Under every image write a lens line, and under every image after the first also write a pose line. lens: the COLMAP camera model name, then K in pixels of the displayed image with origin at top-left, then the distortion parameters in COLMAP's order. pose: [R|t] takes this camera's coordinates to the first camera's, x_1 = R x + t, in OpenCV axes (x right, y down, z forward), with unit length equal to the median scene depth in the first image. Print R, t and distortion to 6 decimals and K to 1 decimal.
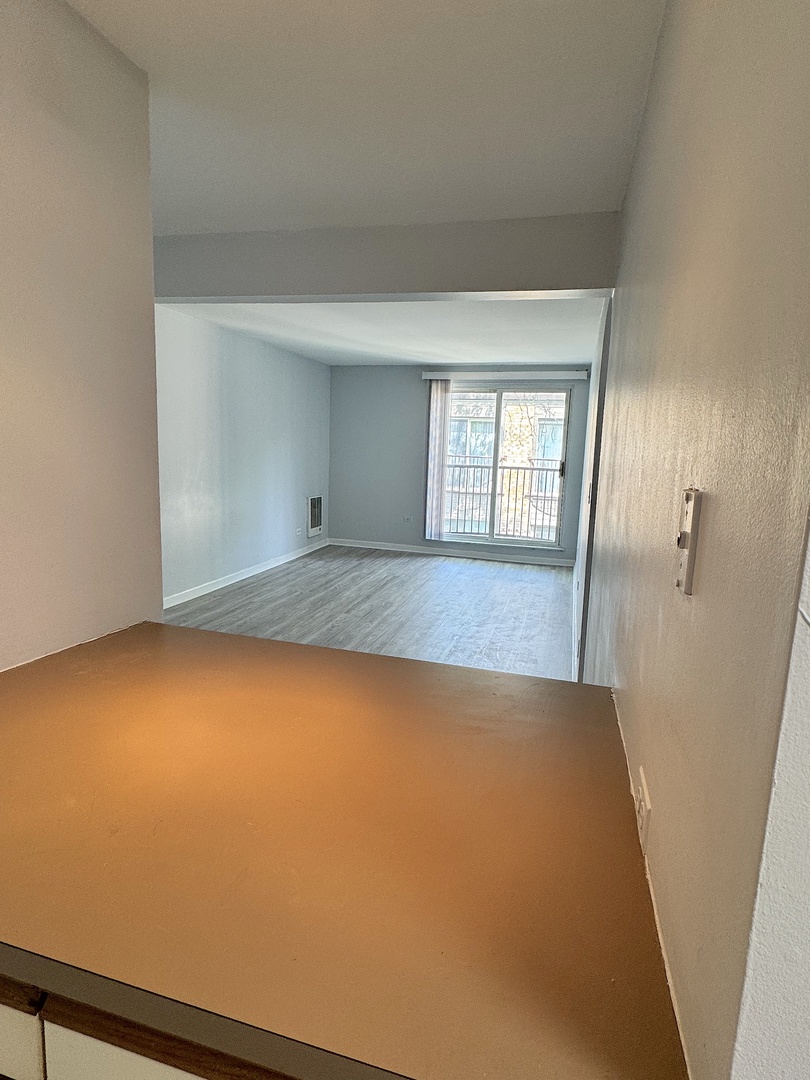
lens RADIAL K [[570.7, 0, 405.0], [0, 570.7, 540.0], [0, 0, 1]] dist [-0.001478, -0.000289]
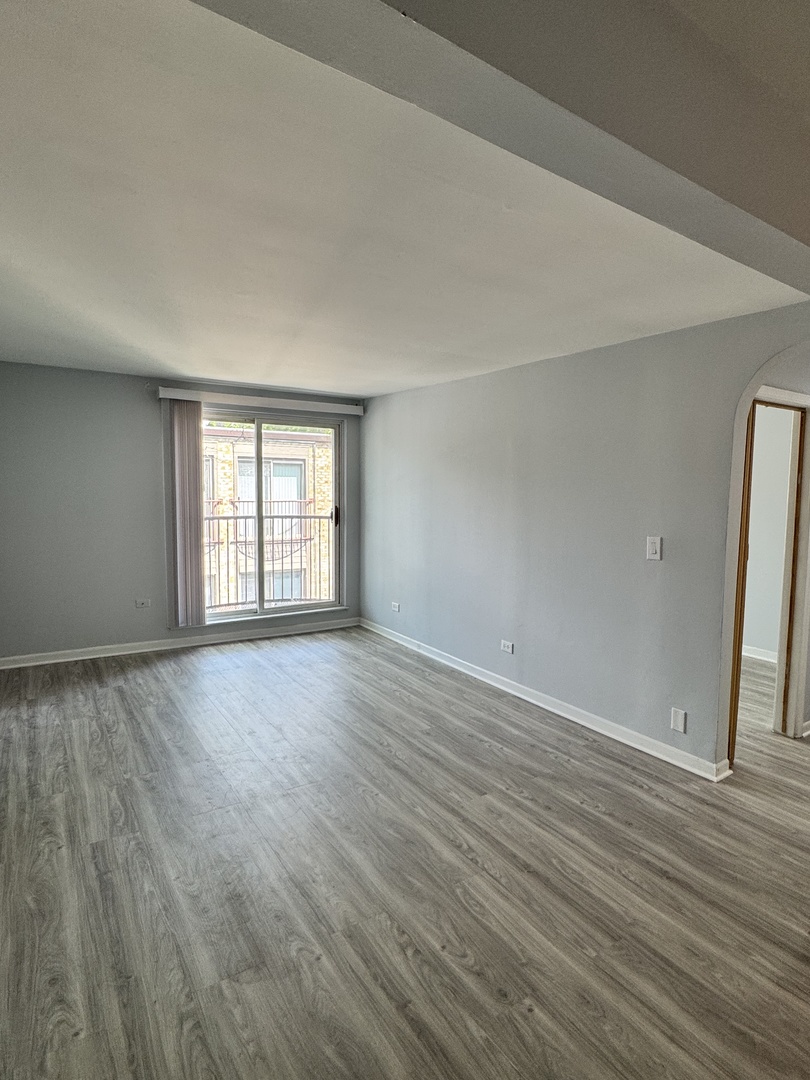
lens RADIAL K [[570.7, 0, 405.0], [0, 570.7, 540.0], [0, 0, 1]] dist [-0.001478, -0.000289]
pose [[0.666654, -0.088964, 0.740039, -0.295815], [0.137731, 0.990457, -0.005005, -0.067818], [-0.732532, 0.105263, 0.672545, 0.340192]]
